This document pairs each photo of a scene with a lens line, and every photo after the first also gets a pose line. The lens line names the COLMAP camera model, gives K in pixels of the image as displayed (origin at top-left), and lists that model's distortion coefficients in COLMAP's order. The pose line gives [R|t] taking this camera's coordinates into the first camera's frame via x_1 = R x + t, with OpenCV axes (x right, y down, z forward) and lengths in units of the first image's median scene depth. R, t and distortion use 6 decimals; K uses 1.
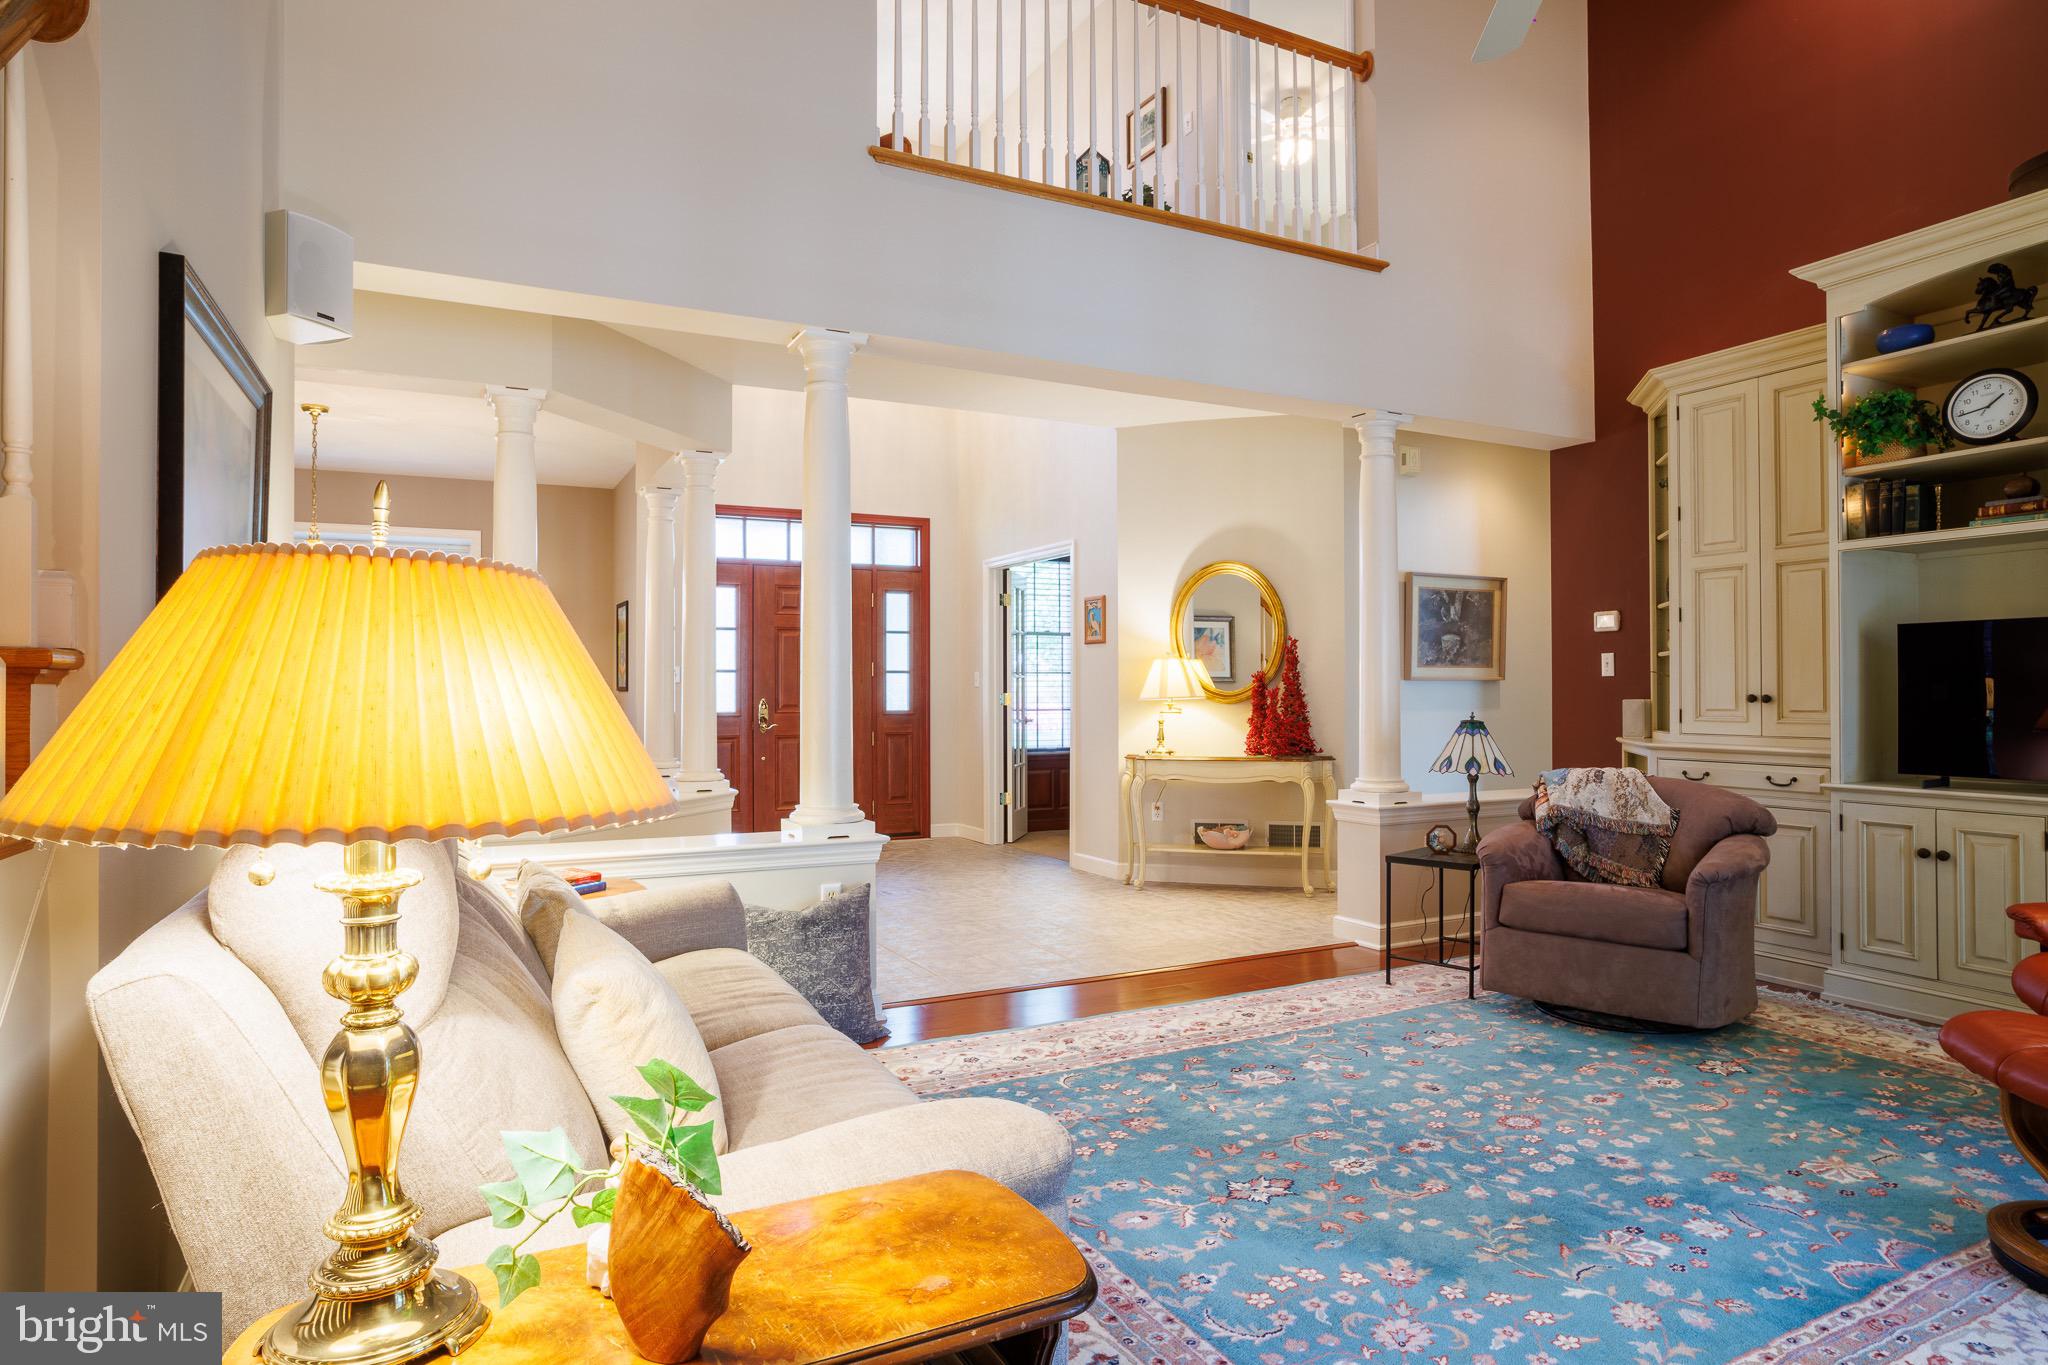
lens RADIAL K [[1161.7, 0, 1018.8], [0, 1161.7, 682.4], [0, 0, 1]] dist [-0.065645, 0.048282]
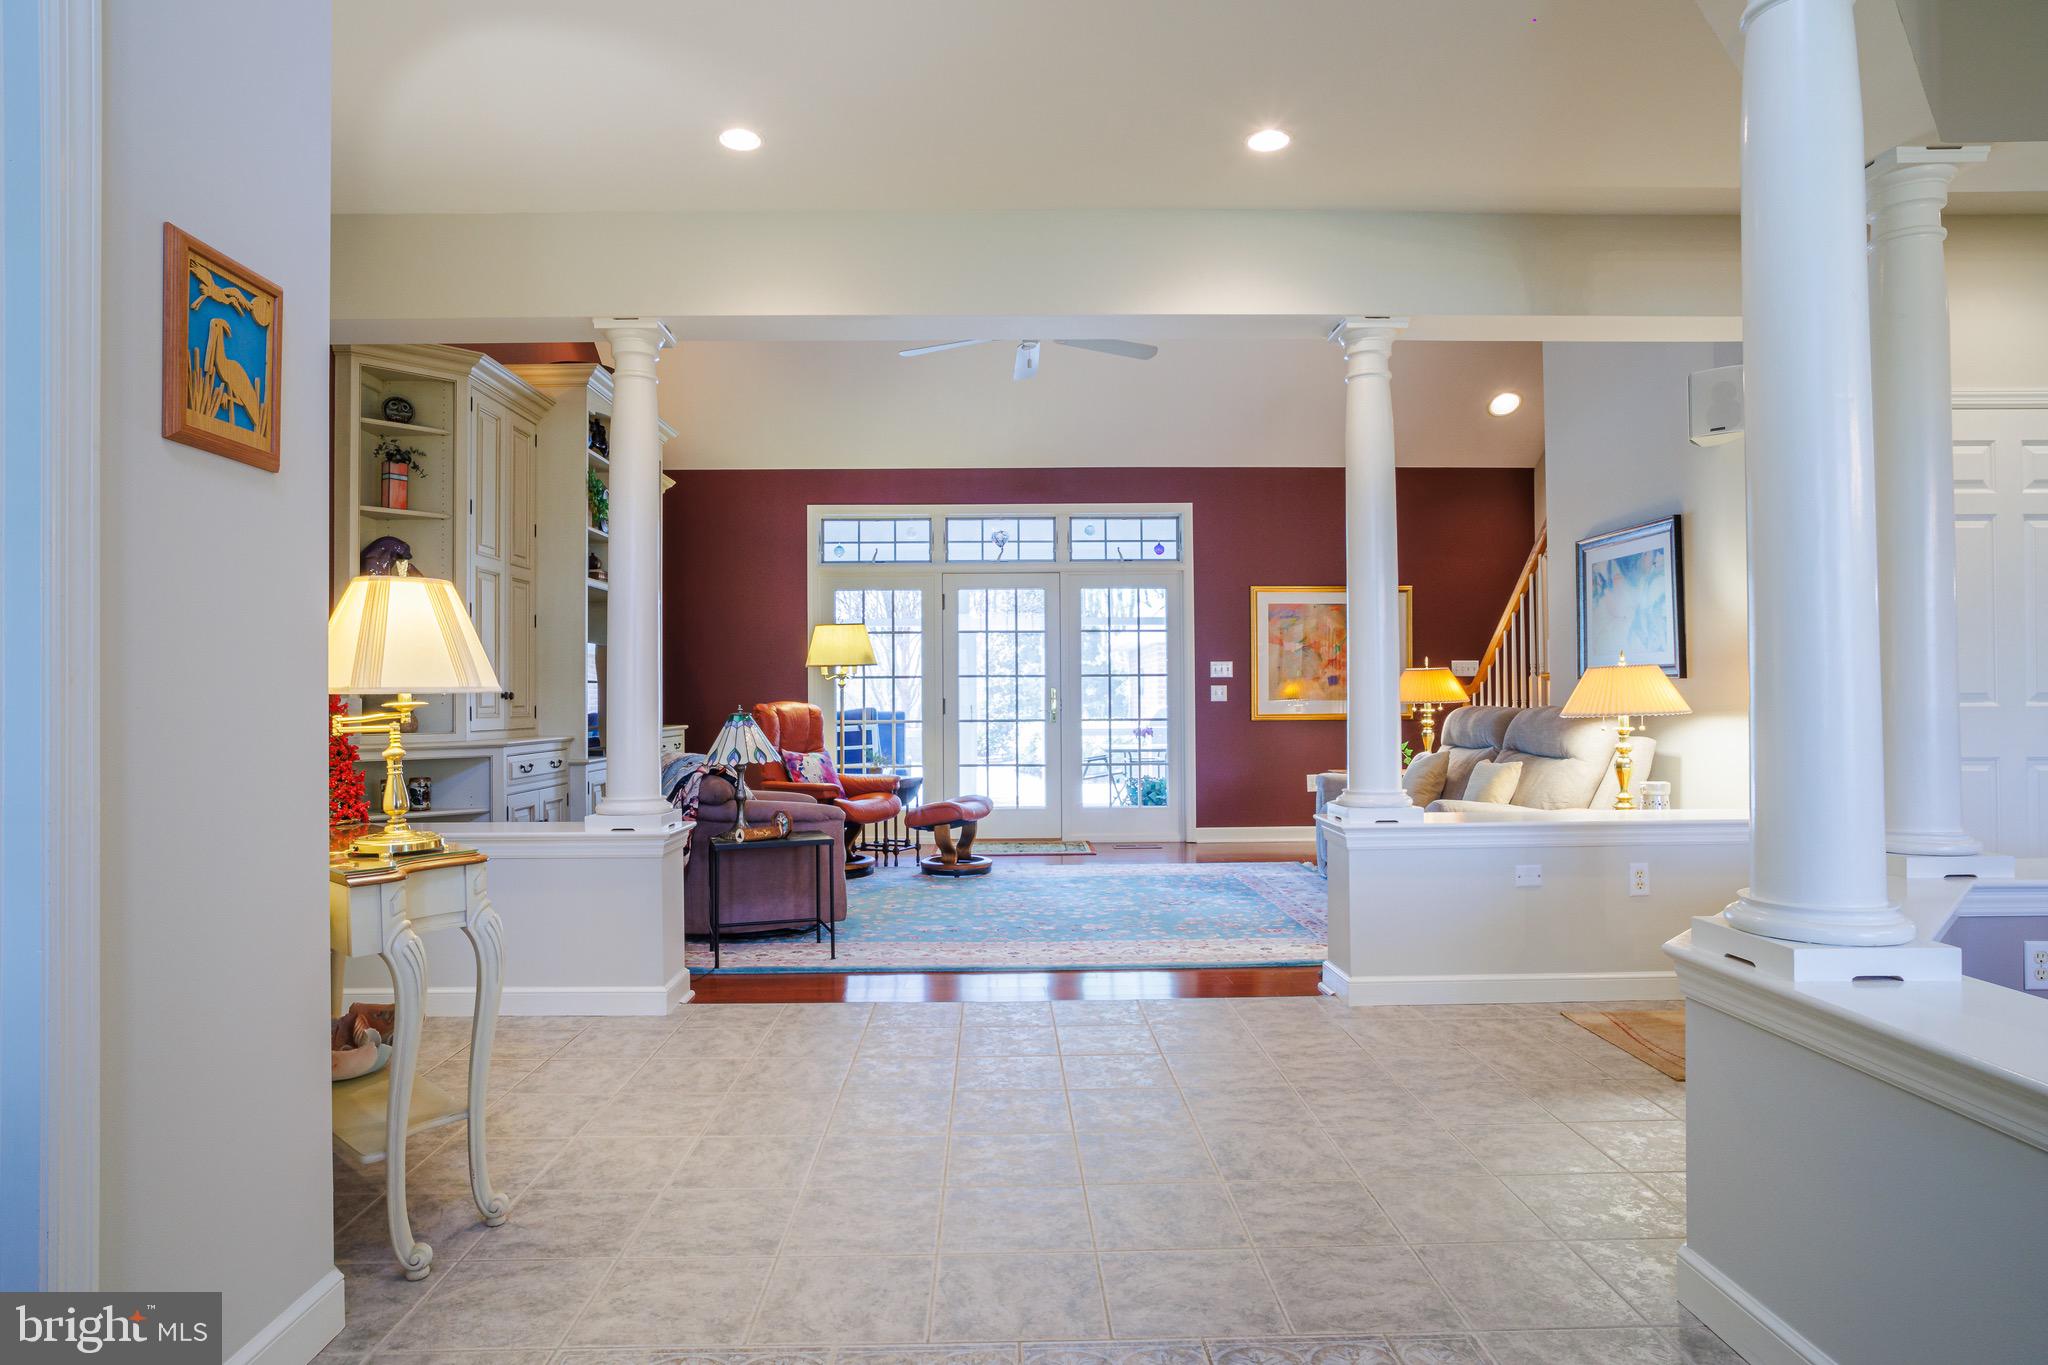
lens RADIAL K [[1161.7, 0, 1018.8], [0, 1161.7, 682.4], [0, 0, 1]] dist [-0.065645, 0.048282]
pose [[-0.903916, 0.011793, 0.427548, -0.316711], [0.002369, 0.999743, -0.022568, 0.031963], [-0.427704, -0.019387, -0.903711, 2.039037]]
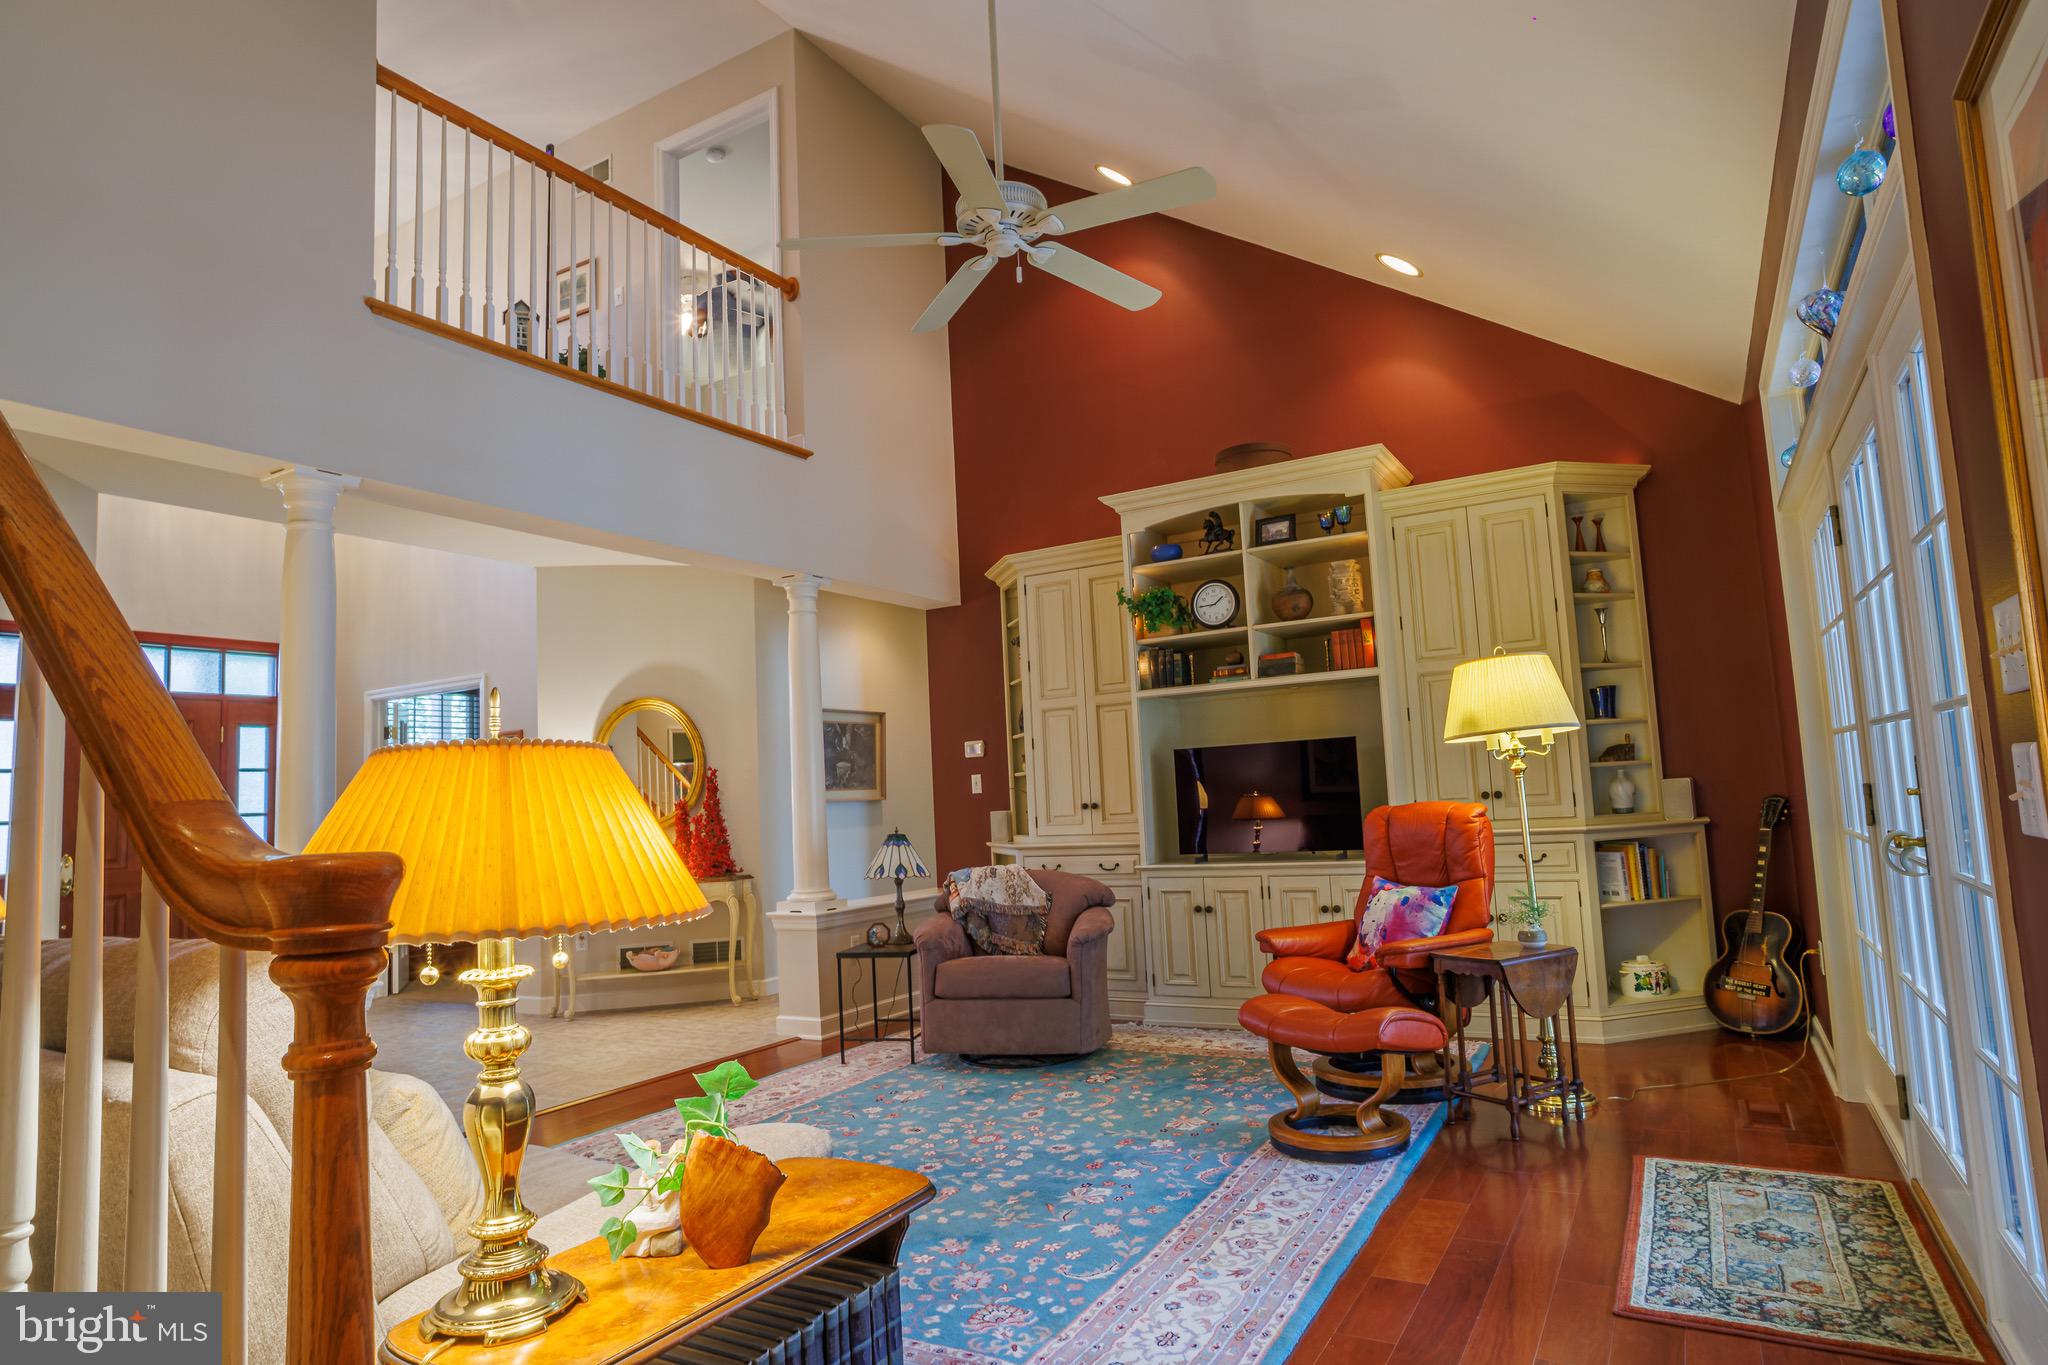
lens RADIAL K [[1161.7, 0, 1018.8], [0, 1161.7, 682.4], [0, 0, 1]] dist [-0.065645, 0.048282]
pose [[0.841802, 0.015663, 0.539558, -0.178663], [0.042369, 0.994578, -0.094974, -0.004897], [-0.538120, 0.102810, 0.836574, -0.123934]]
